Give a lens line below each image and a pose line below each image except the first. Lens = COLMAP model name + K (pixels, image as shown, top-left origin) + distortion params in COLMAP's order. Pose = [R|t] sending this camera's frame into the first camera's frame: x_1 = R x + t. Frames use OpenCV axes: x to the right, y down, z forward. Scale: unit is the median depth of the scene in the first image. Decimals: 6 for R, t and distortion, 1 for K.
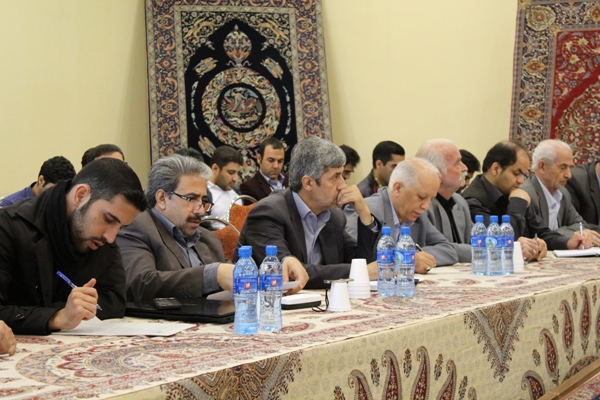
lens RADIAL K [[1250.4, 0, 300.6], [0, 1250.4, 203.7], [0, 0, 1]] dist [0.045545, 0.000000]
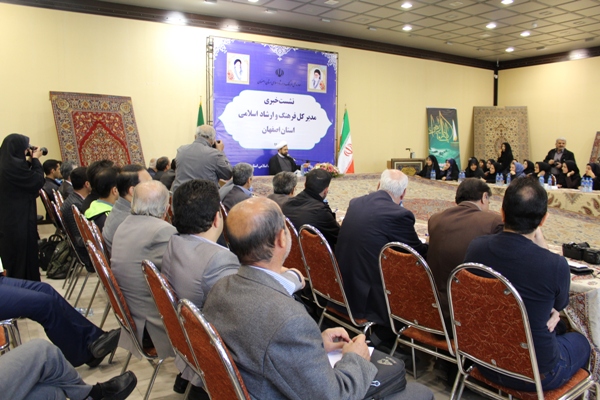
lens RADIAL K [[500.4, 0, 301.2], [0, 500.4, 201.2], [0, 0, 1]] dist [-0.163974, 0.149127]
pose [[0.390017, -0.093267, 0.916072, -0.454664], [0.046292, 0.995585, 0.081653, -0.026141], [-0.919643, 0.010561, 0.392612, 0.267493]]
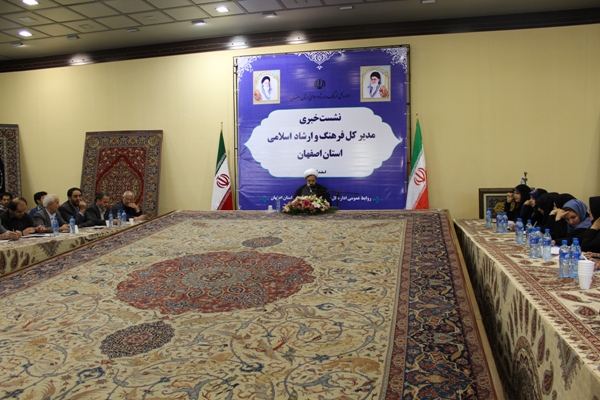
lens RADIAL K [[500.4, 0, 302.2], [0, 500.4, 203.1], [0, 0, 1]] dist [-0.163974, 0.149127]
pose [[0.933000, -0.033906, 0.358276, 0.229459], [0.036261, 0.999342, 0.000147, -0.006859], [-0.358046, 0.012854, 0.933616, -0.102921]]
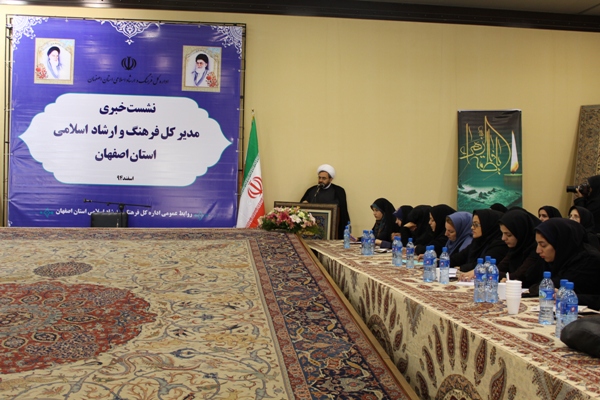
lens RADIAL K [[616.9, 0, 300.6], [0, 616.9, 199.1], [0, 0, 1]] dist [-0.077663, 0.000000]
pose [[0.743369, 0.000584, 0.668881, 0.197785], [0.025328, 0.999258, -0.029020, -0.002162], [-0.668401, 0.038514, 0.742803, -0.057104]]
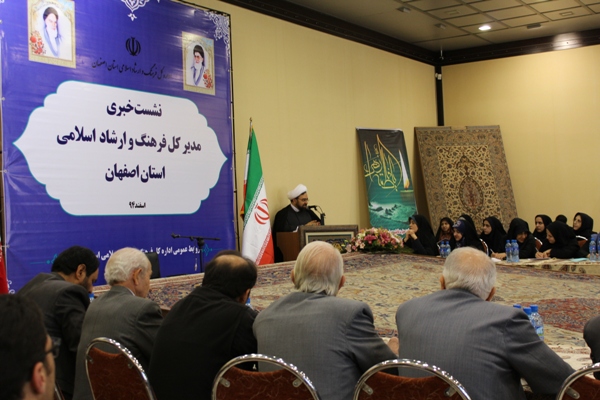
lens RADIAL K [[811.9, 0, 302.9], [0, 811.9, 204.7], [0, 0, 1]] dist [-0.038587, 0.000000]
pose [[-0.021501, 0.009780, 0.999721, -0.247218], [0.094770, 0.995469, -0.007700, -0.042397], [-0.995267, 0.094578, -0.022331, 0.618427]]
